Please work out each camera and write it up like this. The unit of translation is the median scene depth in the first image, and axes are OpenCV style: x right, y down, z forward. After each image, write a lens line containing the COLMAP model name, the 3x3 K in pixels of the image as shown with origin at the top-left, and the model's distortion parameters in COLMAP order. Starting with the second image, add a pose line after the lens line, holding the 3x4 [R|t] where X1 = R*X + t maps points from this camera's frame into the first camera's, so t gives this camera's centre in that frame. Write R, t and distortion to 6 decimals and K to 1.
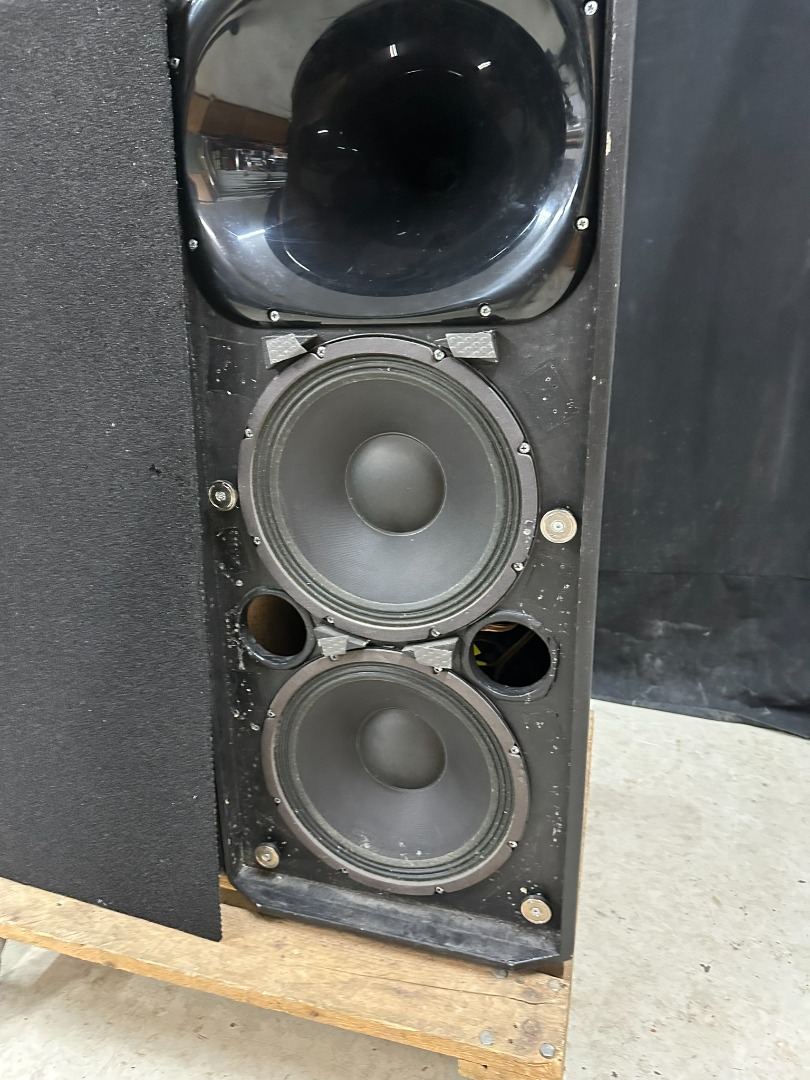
lens RADIAL K [[770.9, 0, 396.4], [0, 770.9, 540.8], [0, 0, 1]] dist [0.008734, -0.021854]
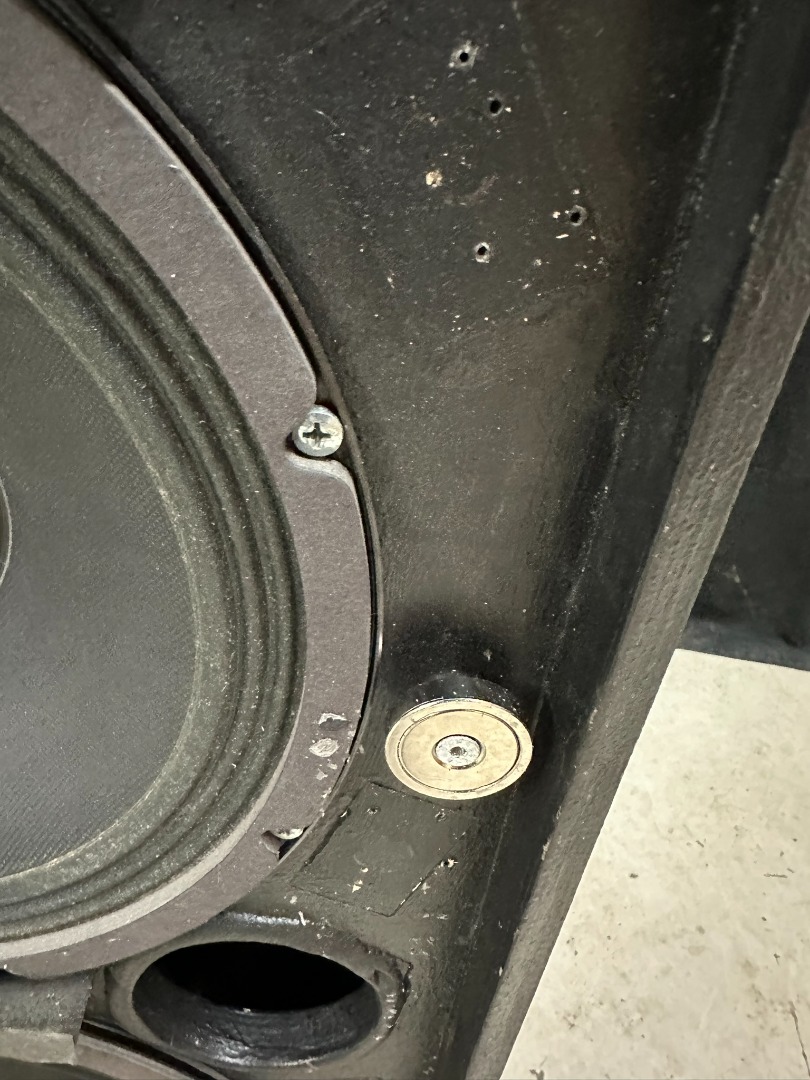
lens RADIAL K [[770.9, 0, 340.6], [0, 770.9, 522.8], [0, 0, 1]] dist [0.008734, -0.021854]
pose [[0.951527, -0.087283, 0.294919, 0.095561], [-0.001684, 0.957394, 0.288781, -0.136569], [-0.307559, -0.275280, 0.910839, 0.705151]]
